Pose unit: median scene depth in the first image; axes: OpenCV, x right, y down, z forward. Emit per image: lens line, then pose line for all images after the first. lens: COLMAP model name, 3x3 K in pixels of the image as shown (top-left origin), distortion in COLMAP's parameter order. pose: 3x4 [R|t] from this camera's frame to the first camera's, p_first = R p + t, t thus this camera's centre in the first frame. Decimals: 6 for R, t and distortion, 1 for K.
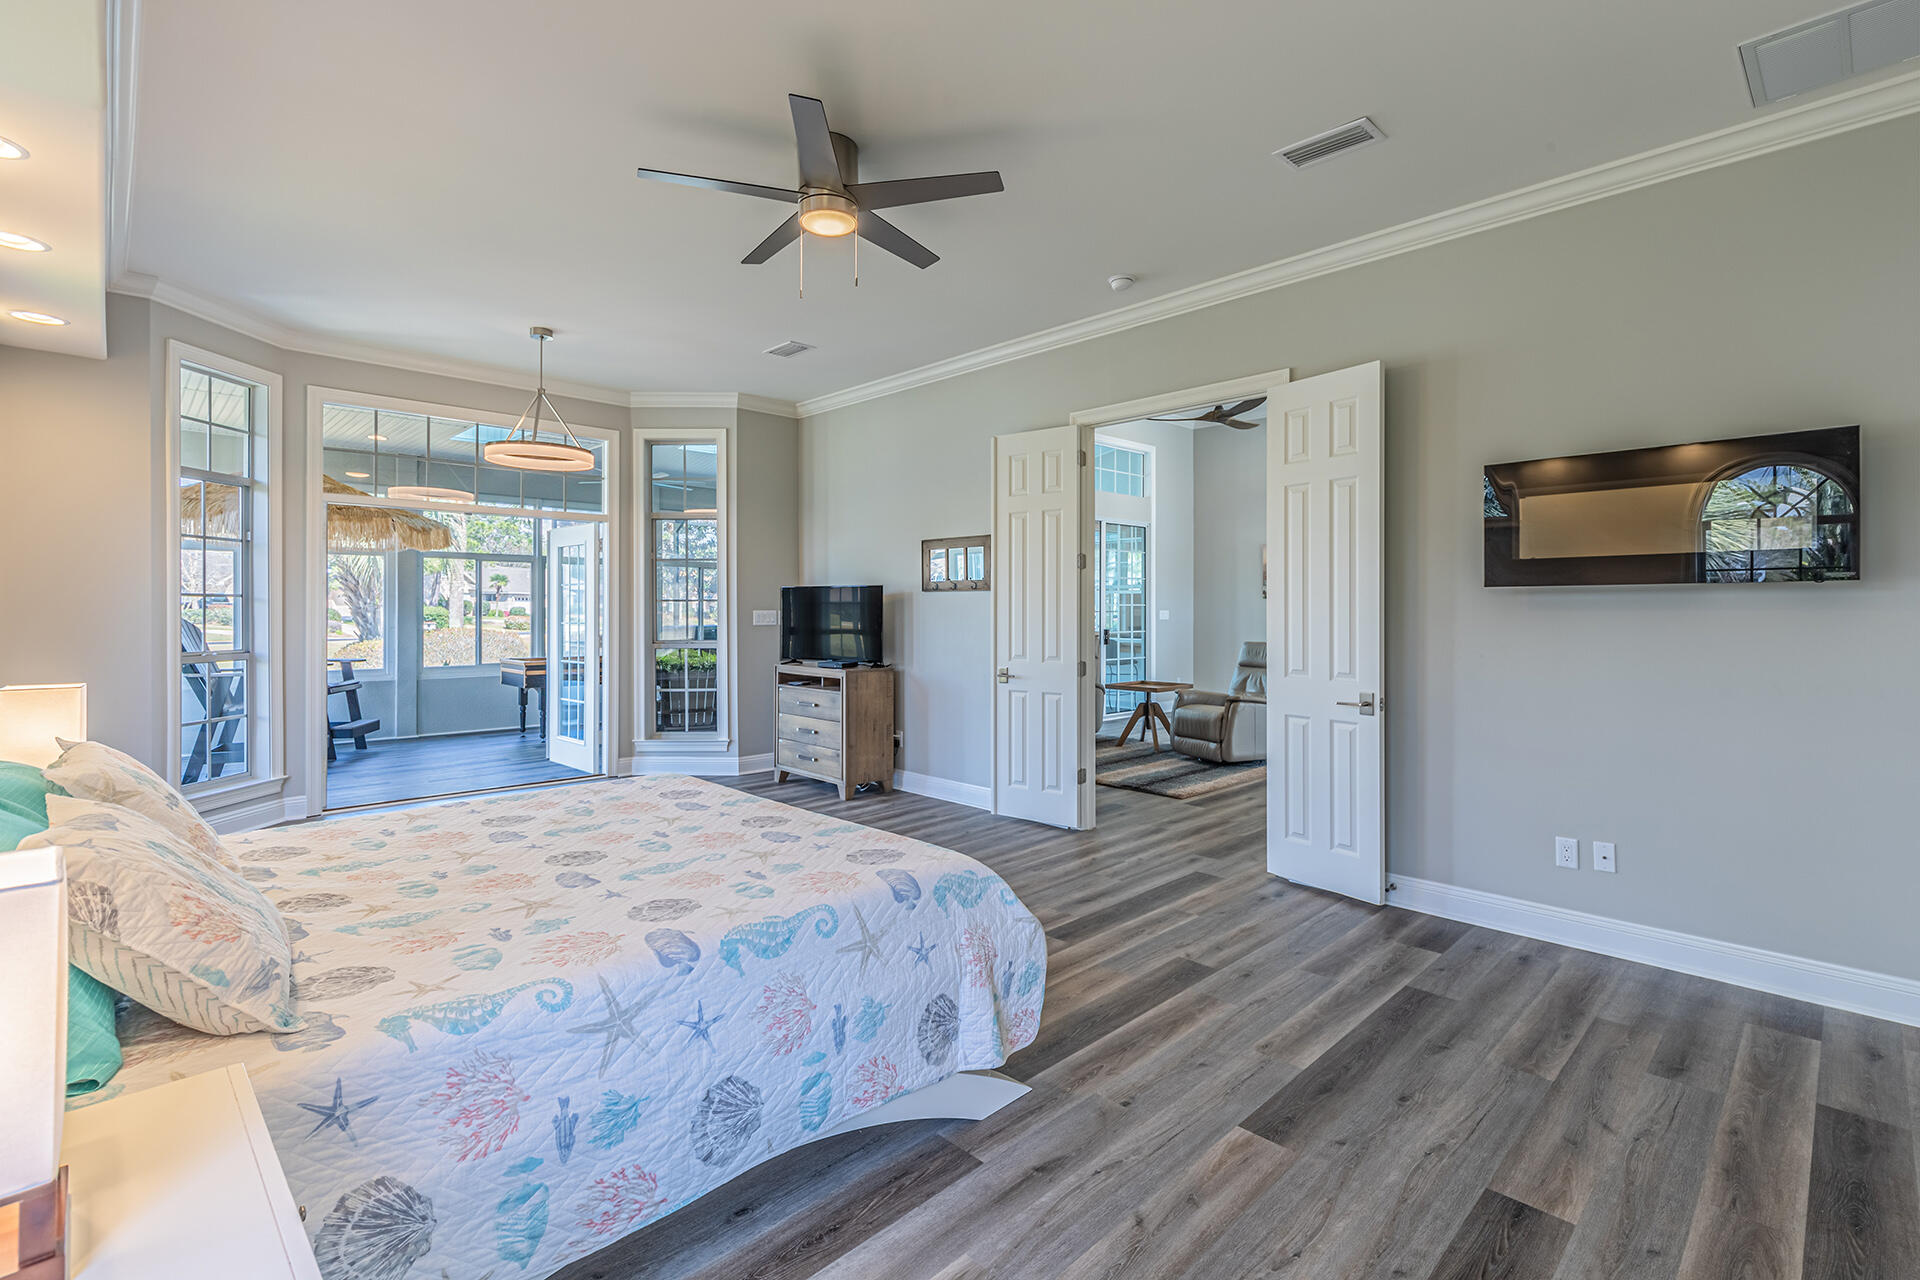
lens RADIAL K [[882.8, 0, 961.2], [0, 882.8, 614.2], [0, 0, 1]] dist [0.002586, 0.000587]
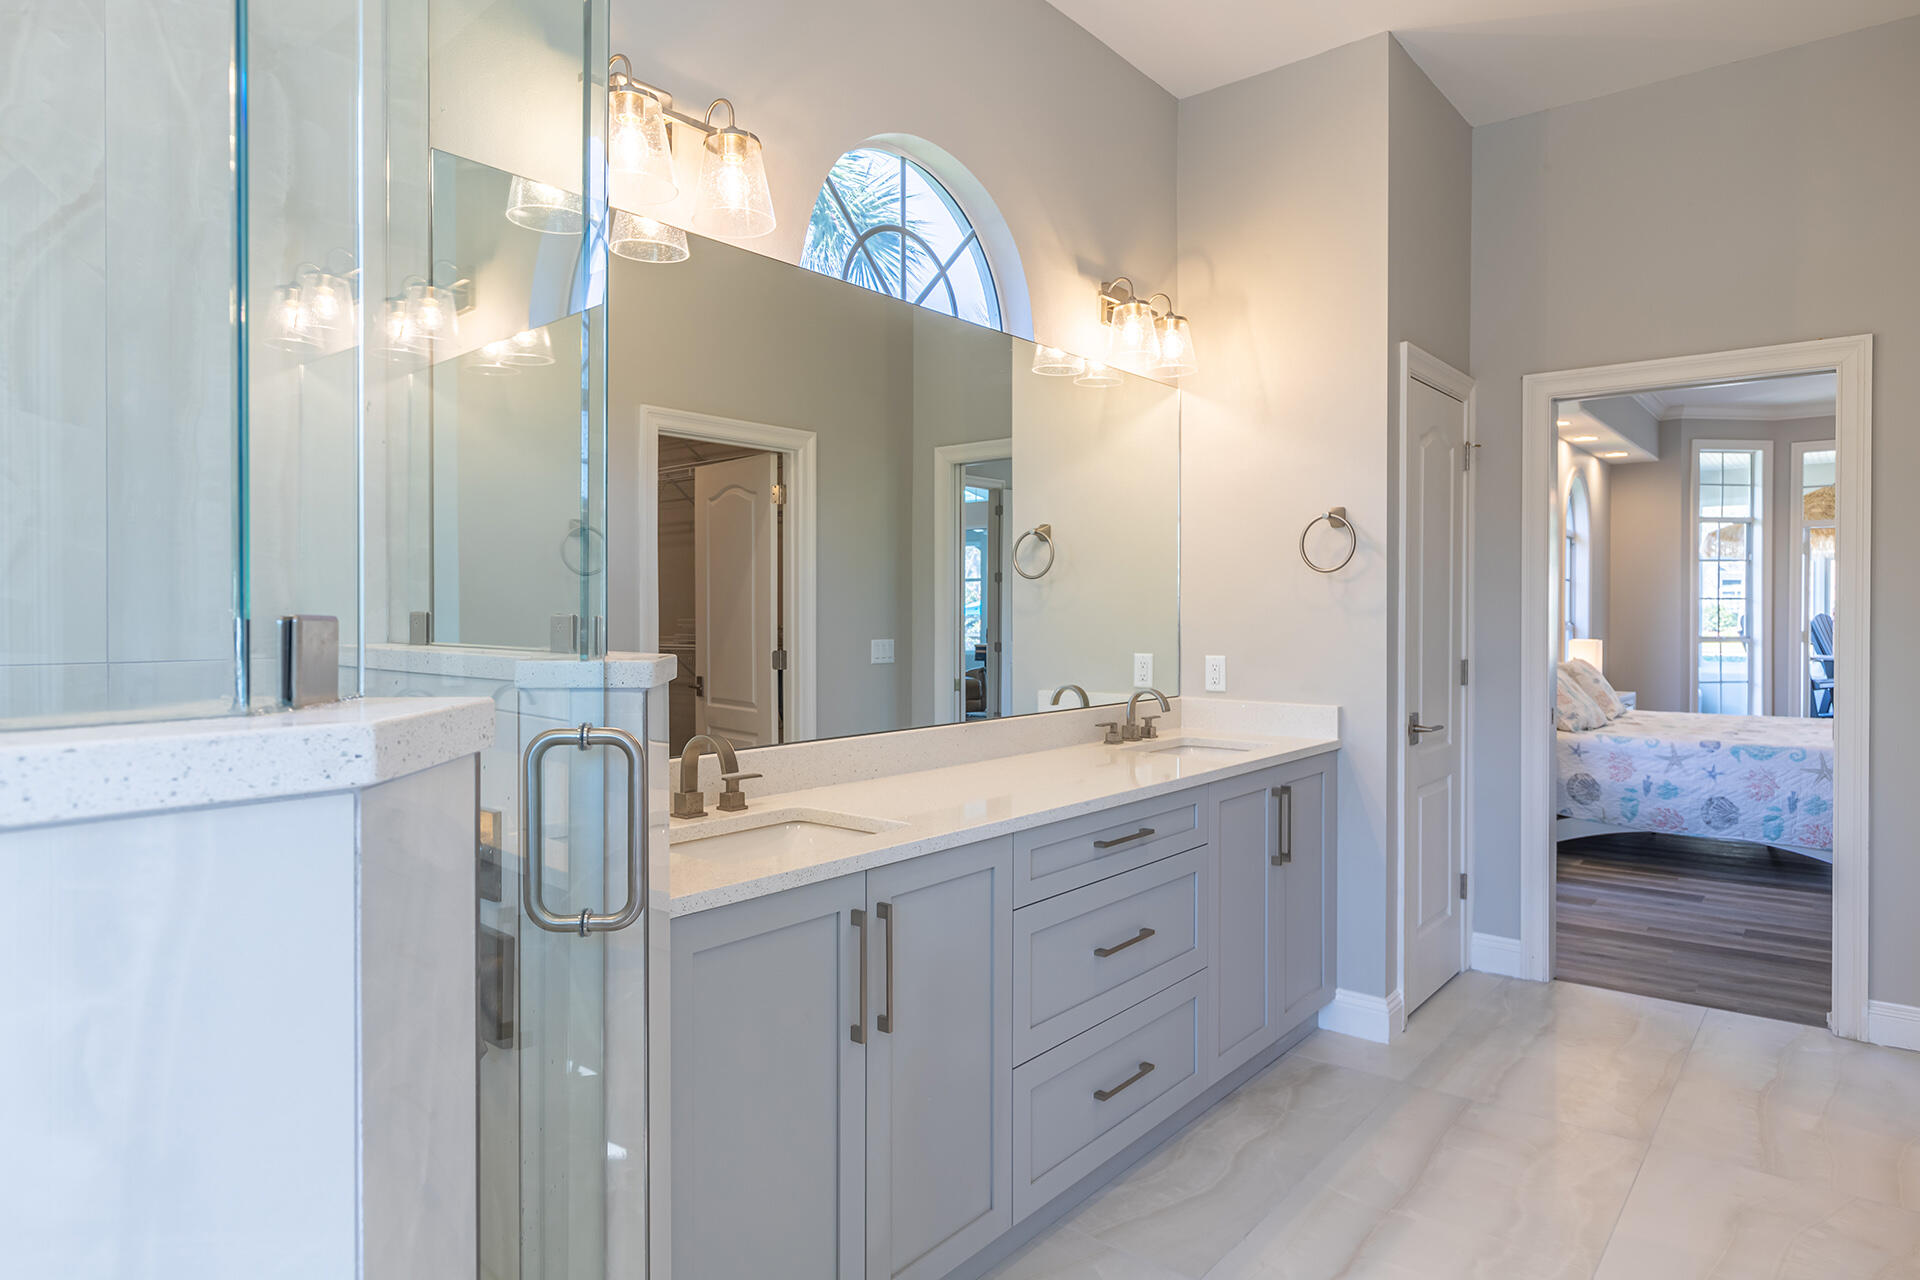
lens RADIAL K [[1144.7, 0, 962.3], [0, 1144.7, 618.4], [0, 0, 1]] dist [-0.002540, -0.000683]
pose [[0.121708, 0.006362, -0.992546, 2.444532], [-0.009831, 0.999938, 0.005204, 0.037870], [0.992517, 0.009125, 0.121763, -1.369782]]
